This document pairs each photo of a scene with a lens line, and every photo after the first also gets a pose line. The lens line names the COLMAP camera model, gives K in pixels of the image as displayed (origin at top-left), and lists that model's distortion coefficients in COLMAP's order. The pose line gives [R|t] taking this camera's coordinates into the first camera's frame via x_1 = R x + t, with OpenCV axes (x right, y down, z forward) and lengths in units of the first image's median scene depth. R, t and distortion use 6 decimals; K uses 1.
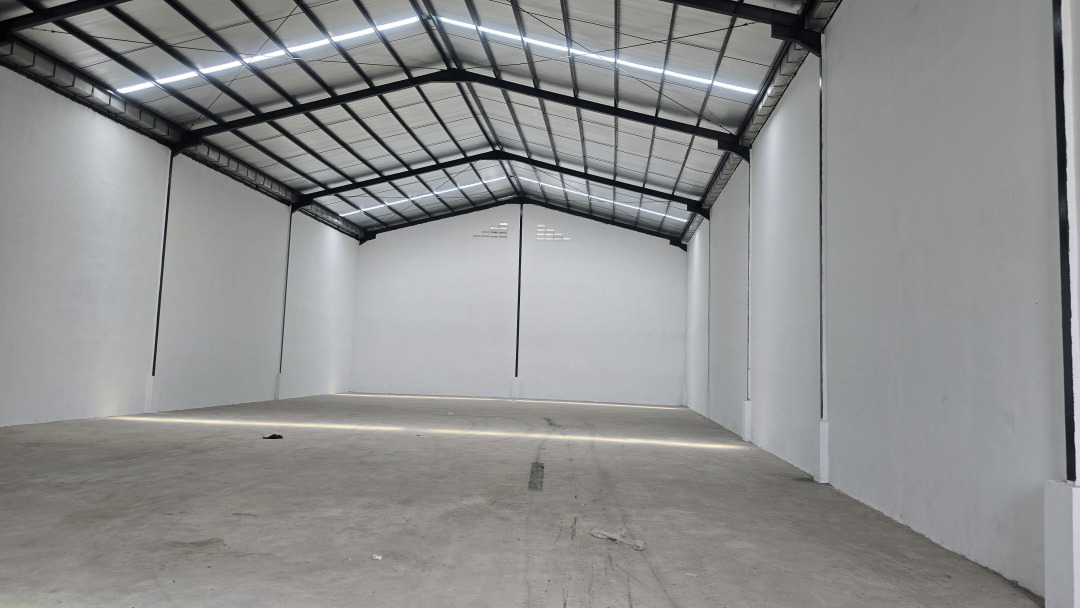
lens RADIAL K [[727.9, 0, 543.4], [0, 727.9, 303.3], [0, 0, 1]] dist [0.033557, -0.022182]
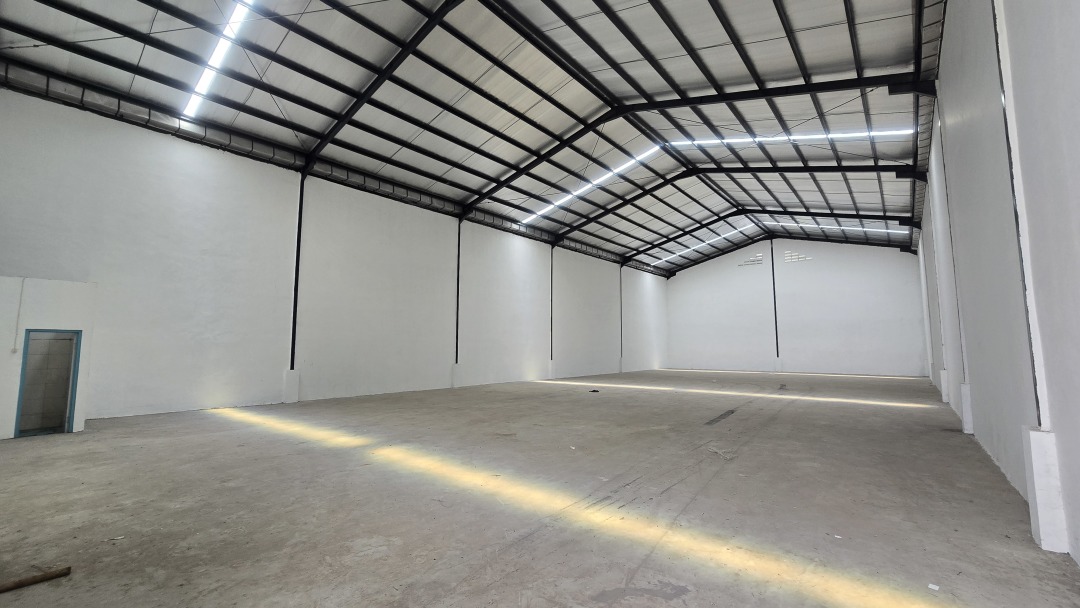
lens RADIAL K [[443.6, 0, 547.2], [0, 443.6, 308.3], [0, 0, 1]] dist [-0.000228, -0.000333]
pose [[0.838385, -0.084129, -0.538547, 0.099777], [0.075750, 0.996413, -0.037730, 0.003137], [0.539789, -0.009162, 0.841751, -0.009743]]
